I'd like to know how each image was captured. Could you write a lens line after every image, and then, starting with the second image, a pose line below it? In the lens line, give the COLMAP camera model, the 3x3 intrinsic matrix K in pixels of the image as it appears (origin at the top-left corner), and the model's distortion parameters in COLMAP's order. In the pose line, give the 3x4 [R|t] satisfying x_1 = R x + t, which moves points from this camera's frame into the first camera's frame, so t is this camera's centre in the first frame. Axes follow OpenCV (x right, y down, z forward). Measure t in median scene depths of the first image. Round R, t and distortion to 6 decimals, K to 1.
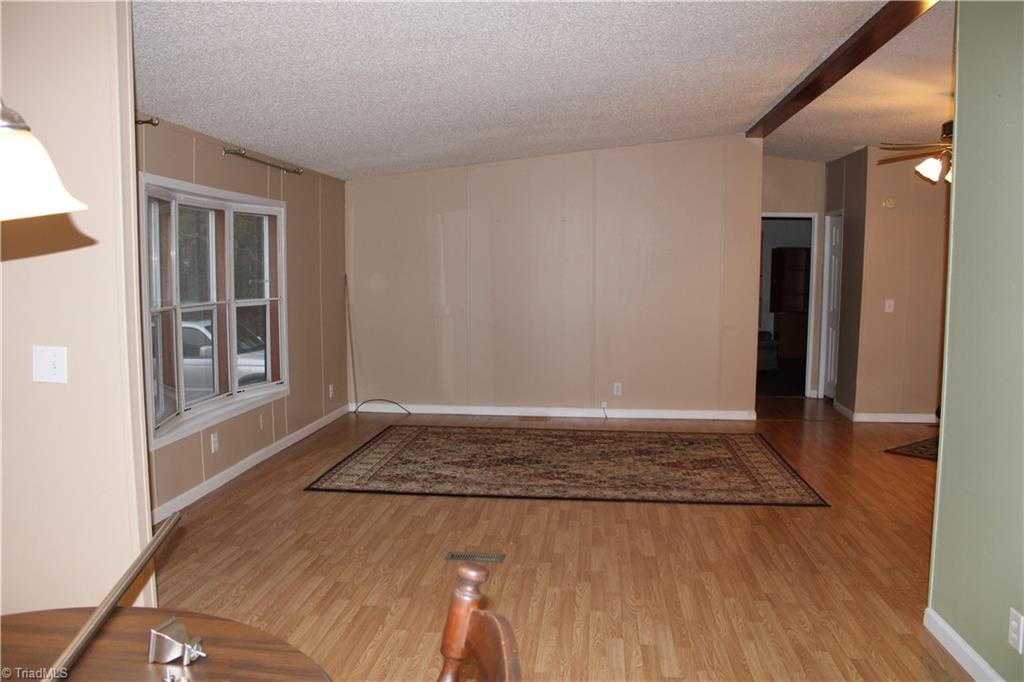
lens RADIAL K [[844.3, 0, 509.5], [0, 844.3, 343.9], [0, 0, 1]] dist [-0.150379, 0.124216]
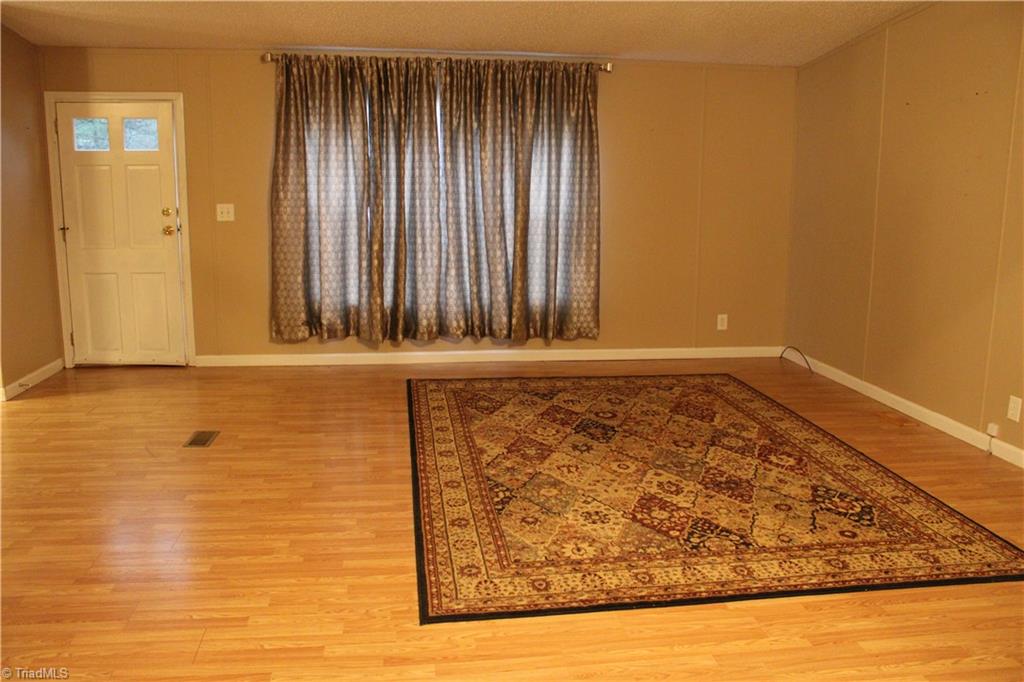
lens RADIAL K [[844.3, 0, 509.5], [0, 844.3, 343.9], [0, 0, 1]] dist [-0.150379, 0.124216]
pose [[0.237194, 0.180555, -0.954536, 0.784540], [-0.095821, 0.982133, 0.161965, -0.056351], [0.966725, 0.053048, 0.250257, 0.832527]]
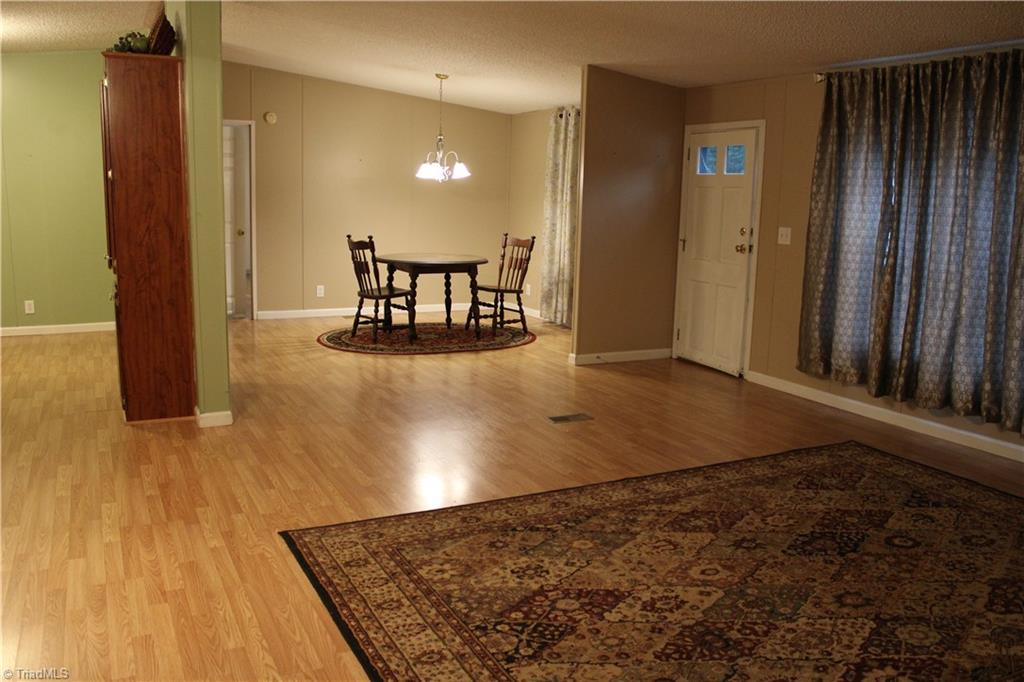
lens RADIAL K [[844.3, 0, 509.5], [0, 844.3, 343.9], [0, 0, 1]] dist [-0.150379, 0.124216]
pose [[-0.840161, 0.072925, -0.537411, 0.530888], [-0.073610, 0.966415, 0.246218, -0.119523], [0.537318, 0.246422, -0.806577, 1.462077]]
